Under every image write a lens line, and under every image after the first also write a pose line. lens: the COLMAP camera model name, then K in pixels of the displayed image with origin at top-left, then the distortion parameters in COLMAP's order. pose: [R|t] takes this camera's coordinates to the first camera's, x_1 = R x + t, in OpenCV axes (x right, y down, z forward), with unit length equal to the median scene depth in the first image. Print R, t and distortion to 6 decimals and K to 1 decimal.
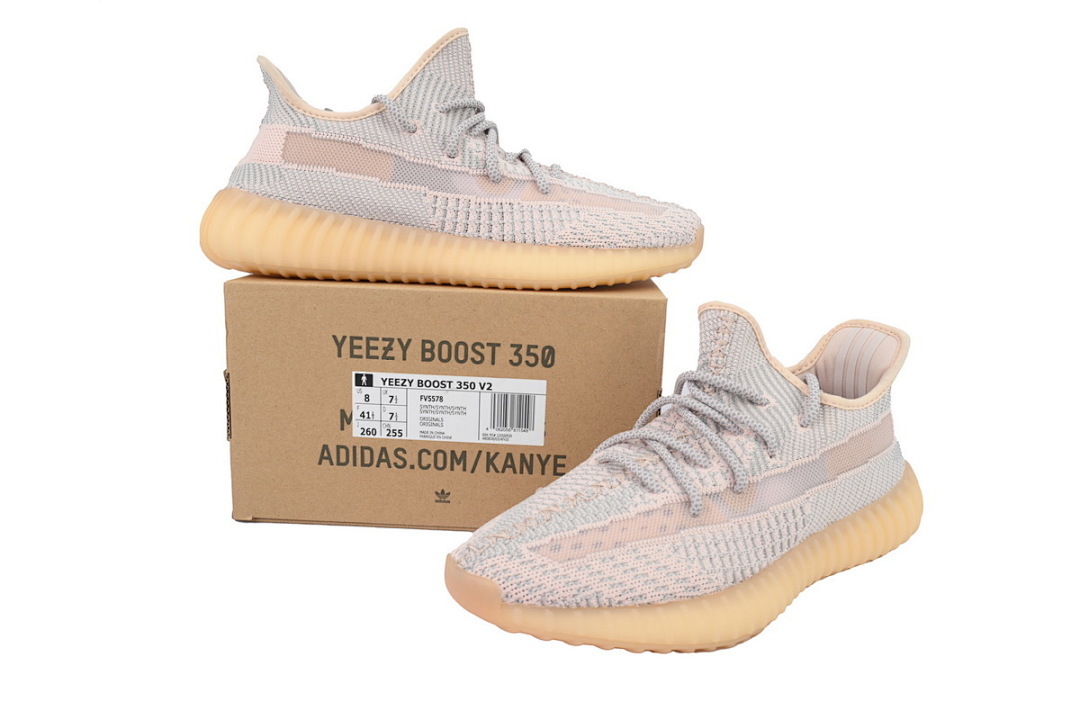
lens RADIAL K [[864.2, 0, 536.2], [0, 864.2, 359.0], [0, 0, 1]] dist [0.117727, -0.006159]
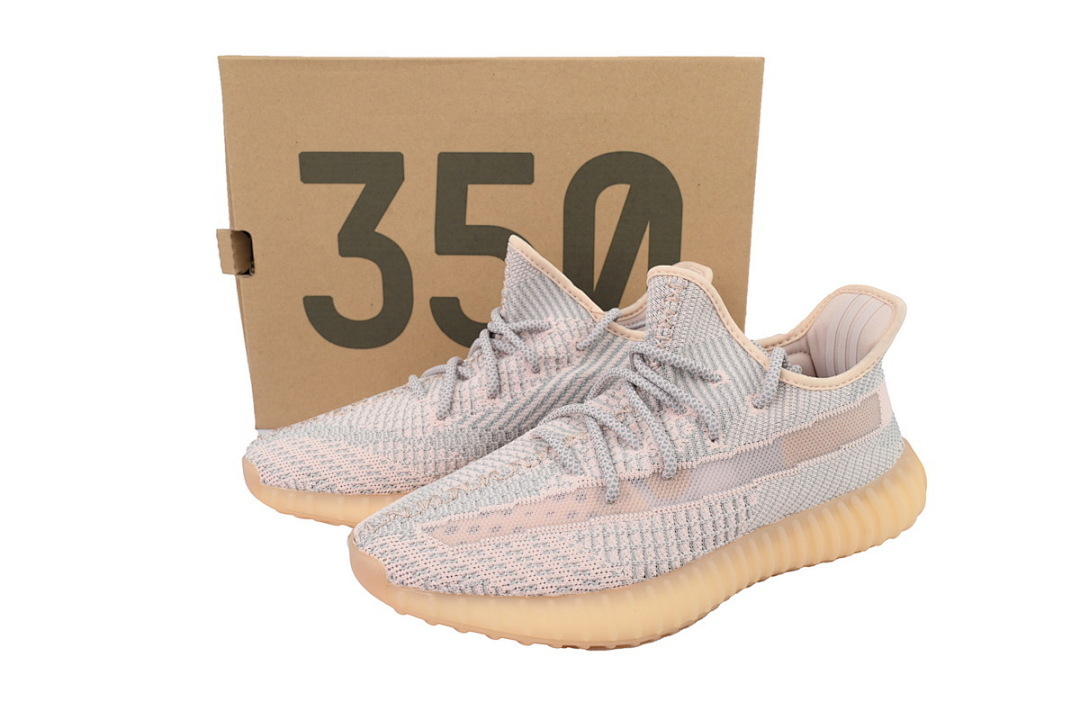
lens RADIAL K [[864.2, 0, 543.8], [0, 864.2, 358.4], [0, 0, 1]] dist [0.117727, -0.006159]
pose [[0.981807, 0.028509, -0.187727, 0.267961], [-0.014828, 0.997157, 0.073882, -0.037119], [0.189300, -0.069754, 0.979439, 0.093530]]
